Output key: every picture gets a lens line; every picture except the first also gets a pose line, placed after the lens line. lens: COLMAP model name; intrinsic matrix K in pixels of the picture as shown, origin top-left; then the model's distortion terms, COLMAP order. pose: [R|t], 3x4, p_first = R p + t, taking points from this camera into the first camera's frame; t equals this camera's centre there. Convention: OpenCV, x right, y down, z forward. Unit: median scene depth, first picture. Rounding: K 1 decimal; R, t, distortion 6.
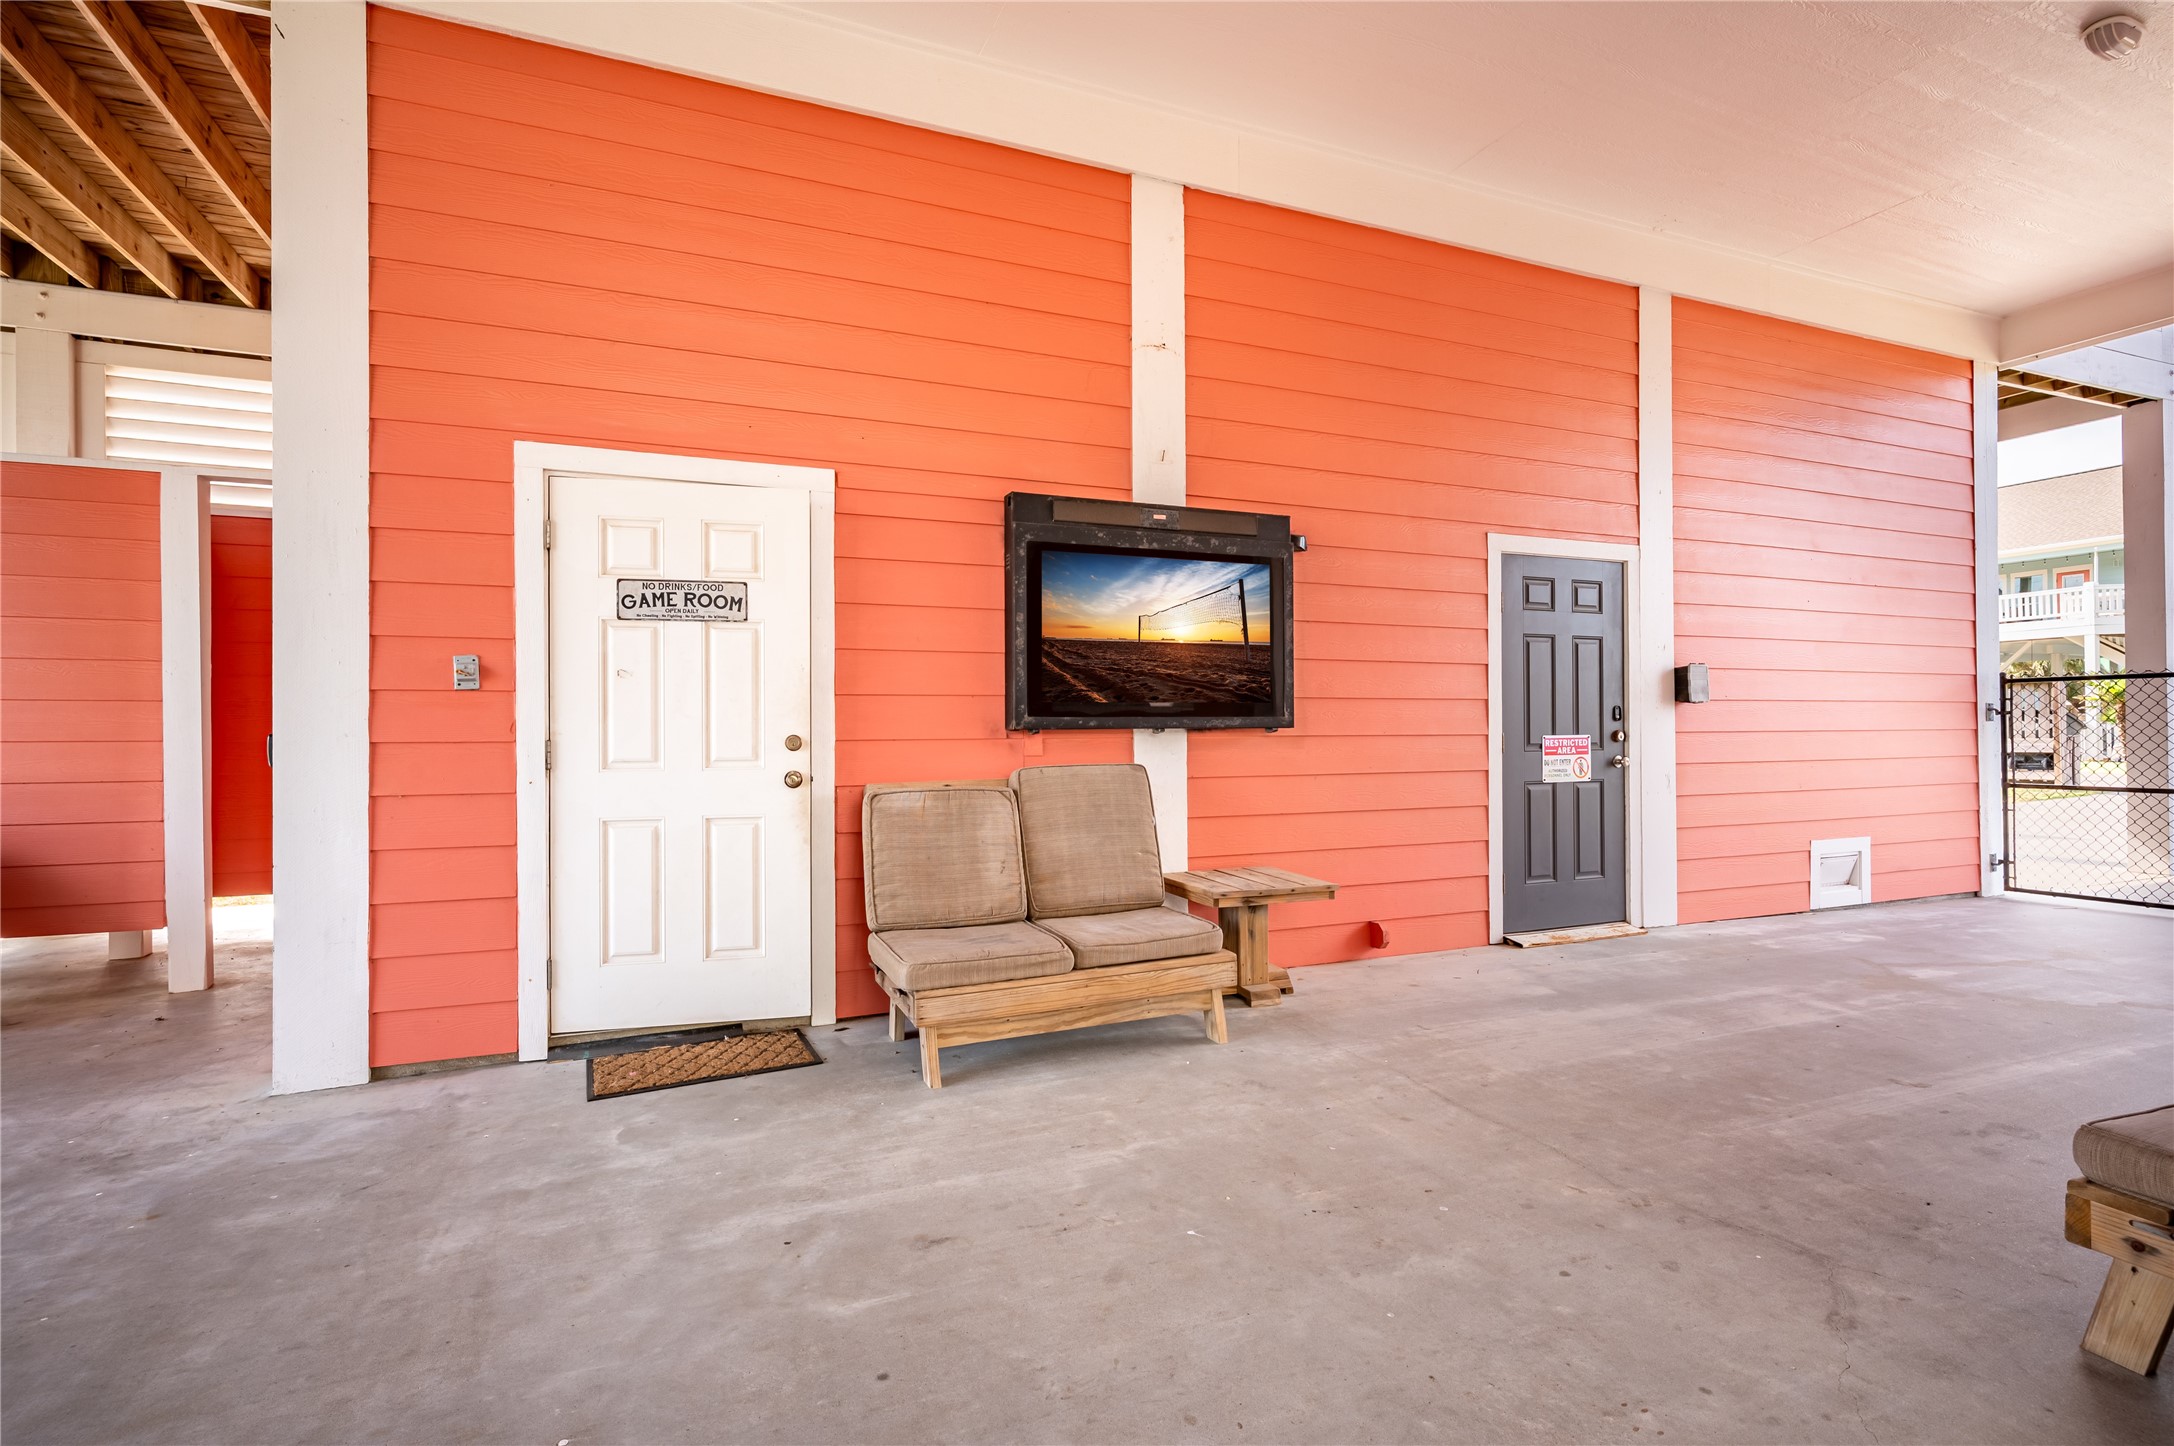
lens RADIAL K [[1047.0, 0, 1096.5], [0, 1047.0, 732.2], [0, 0, 1]] dist [-0.006044, 0.004417]
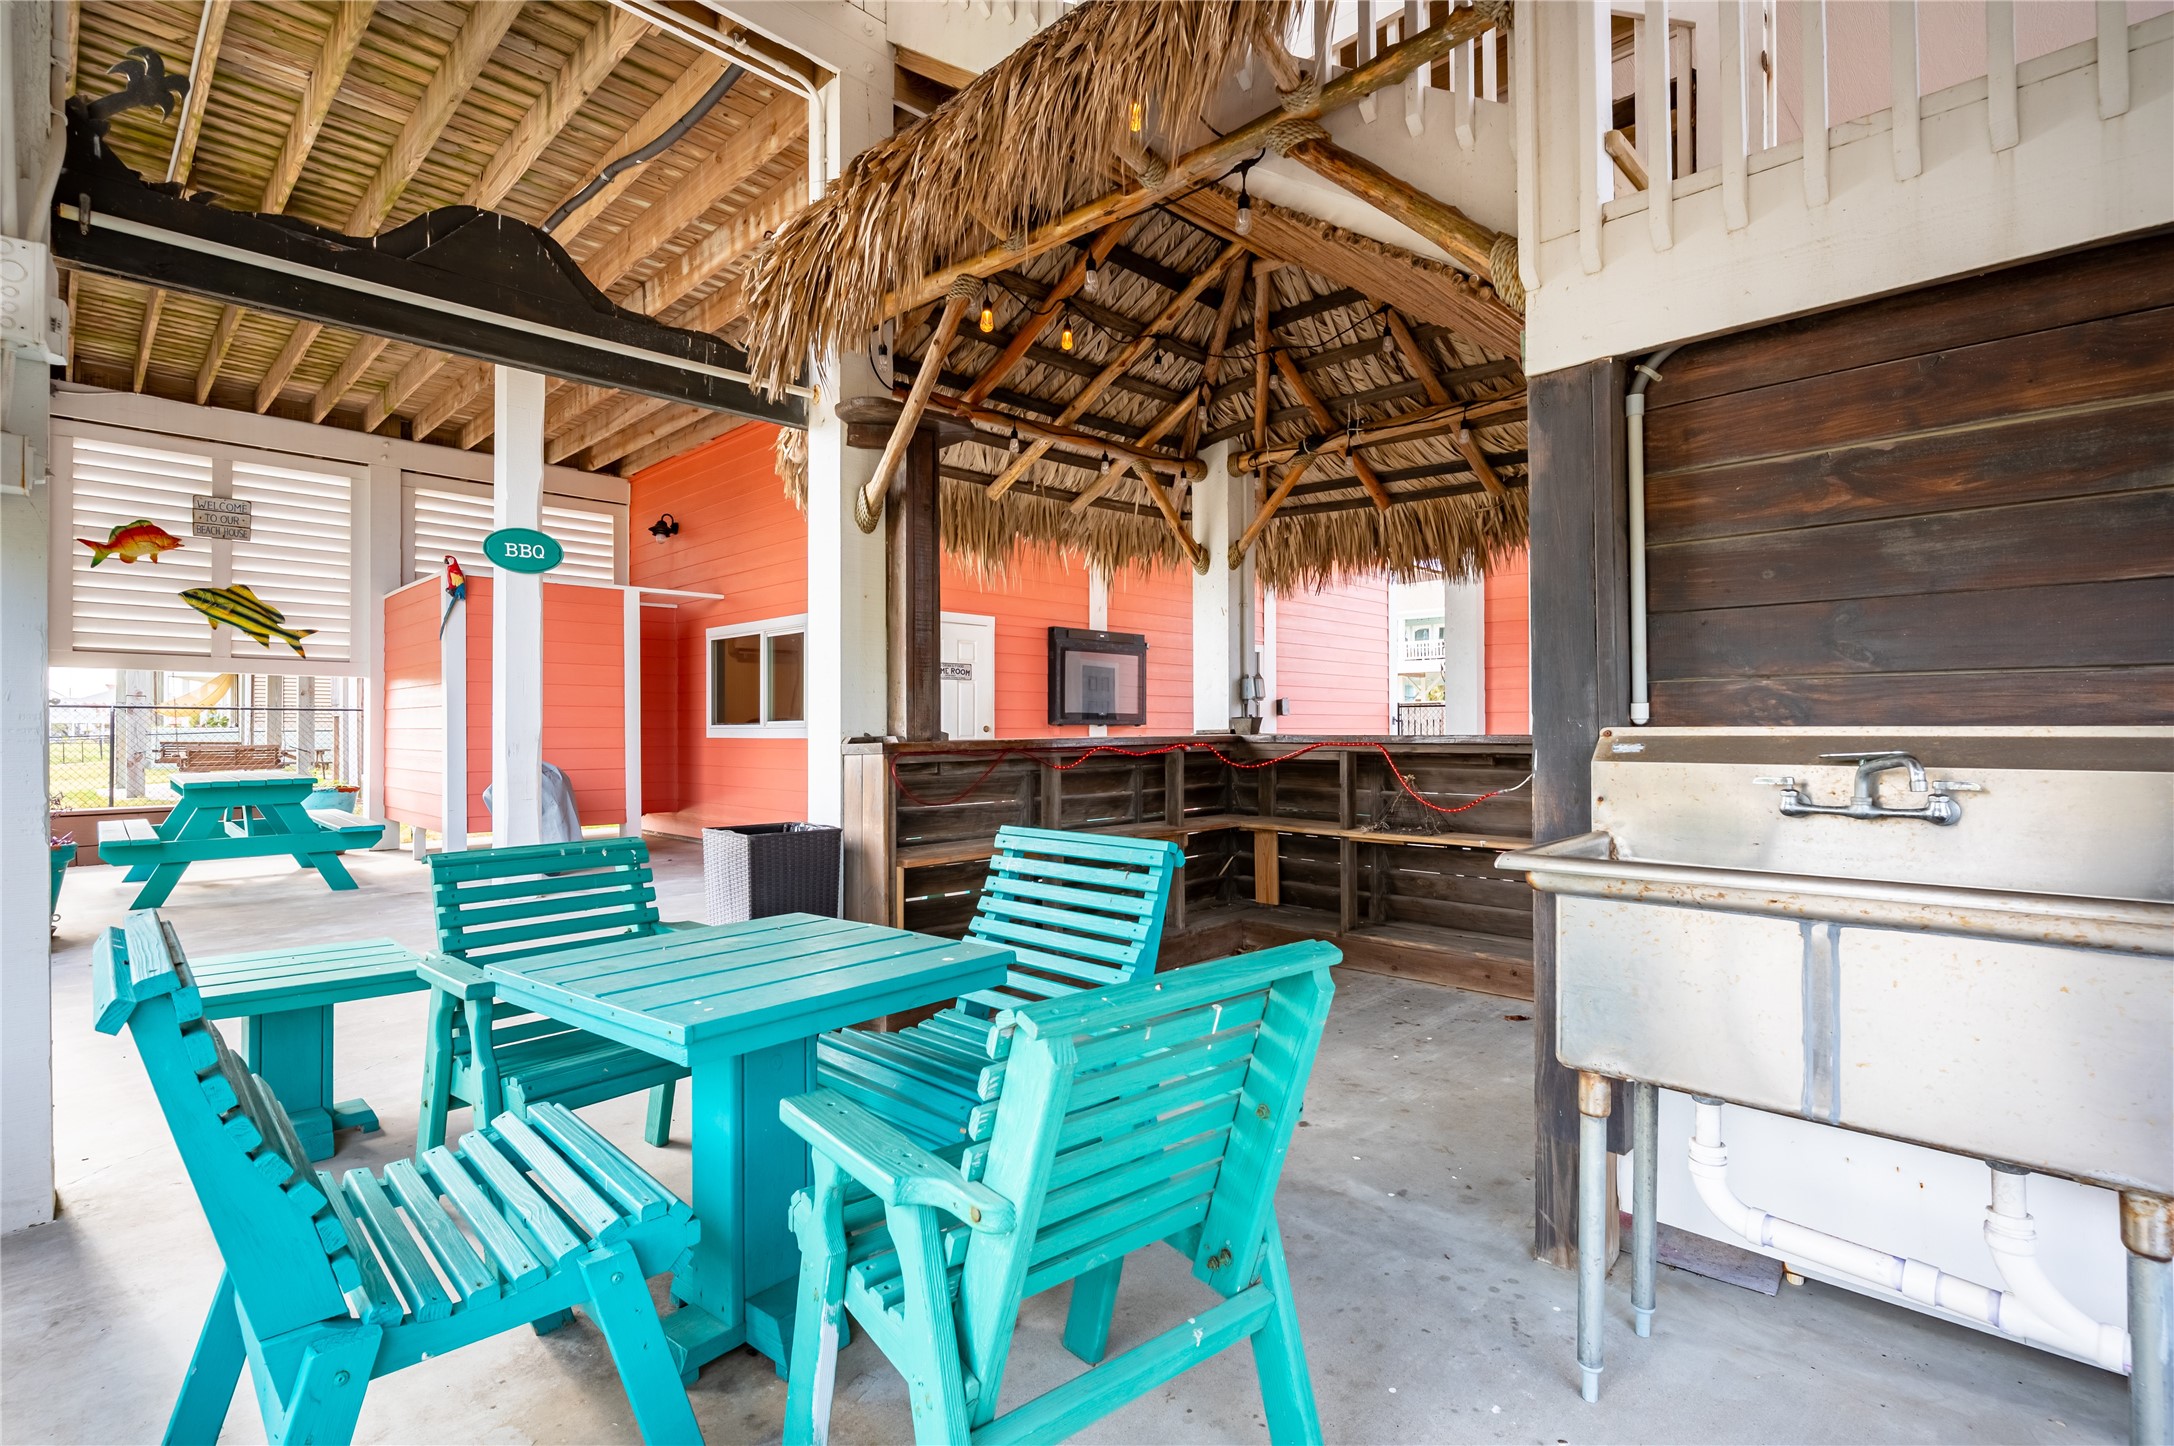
lens RADIAL K [[1047.0, 0, 1084.9], [0, 1047.0, 723.1], [0, 0, 1]] dist [-0.006044, 0.004417]
pose [[0.933716, 0.010585, 0.357857, -0.623142], [-0.004853, 0.999845, -0.016912, 0.026905], [-0.357981, 0.014054, 0.933623, -0.928240]]
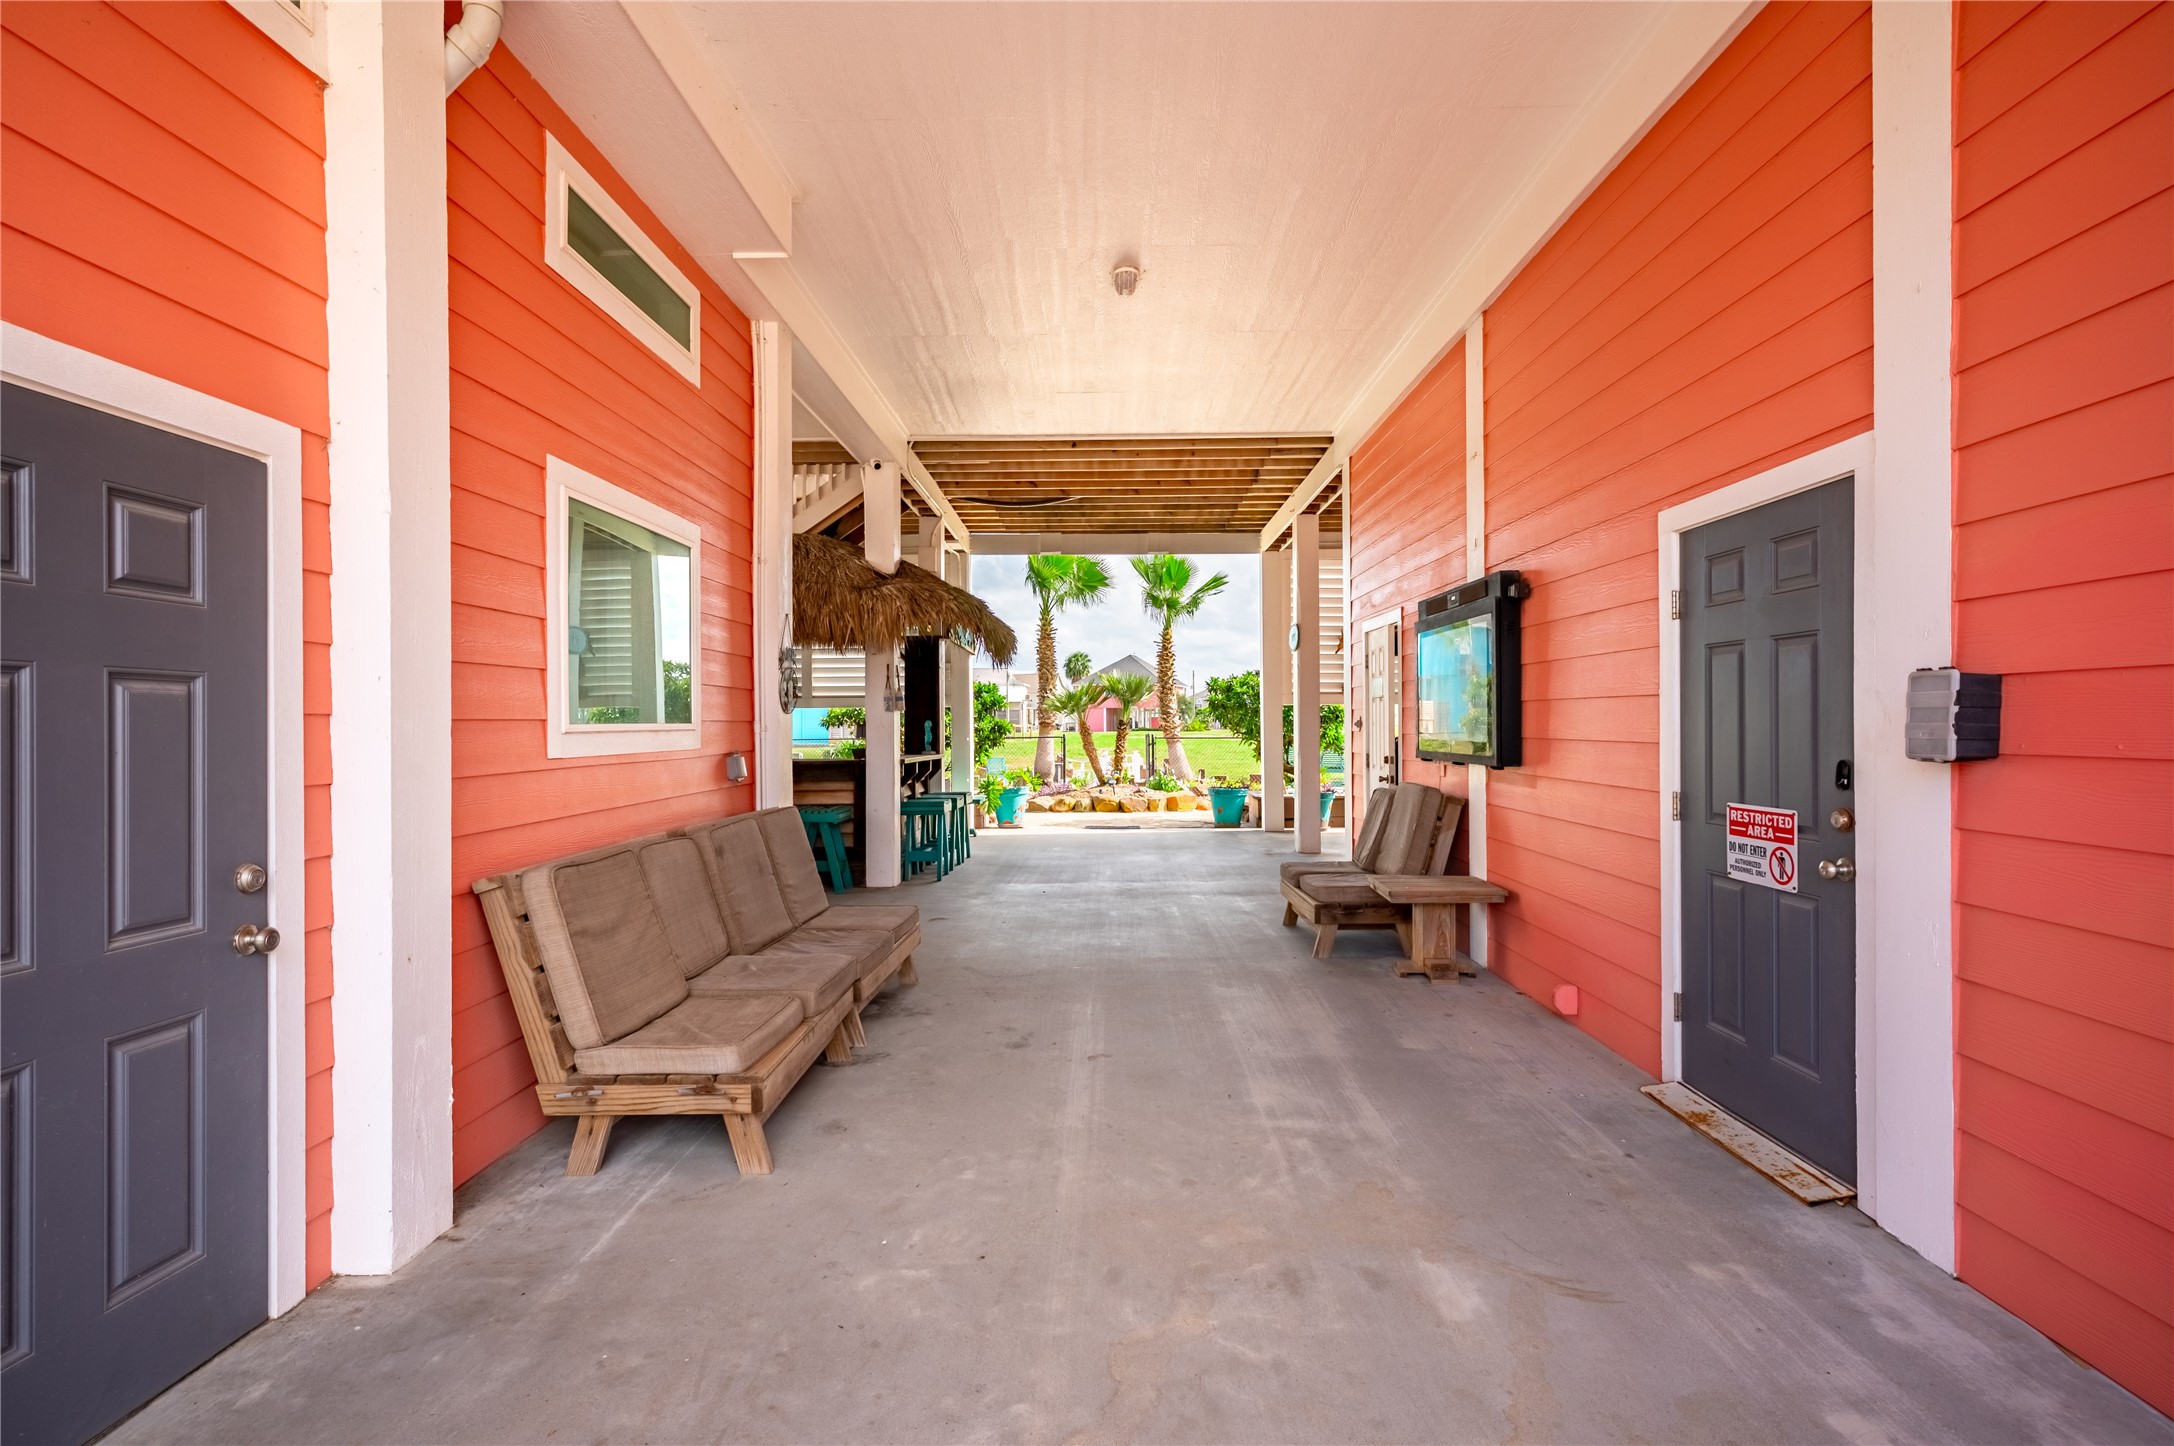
lens RADIAL K [[1047.0, 0, 1085.3], [0, 1047.0, 721.2], [0, 0, 1]] dist [-0.006044, 0.004417]
pose [[-0.415519, 0.006303, -0.909563, 1.144339], [0.001521, 0.999979, 0.006235, -0.049696], [0.909583, 0.001207, -0.415520, 0.889961]]
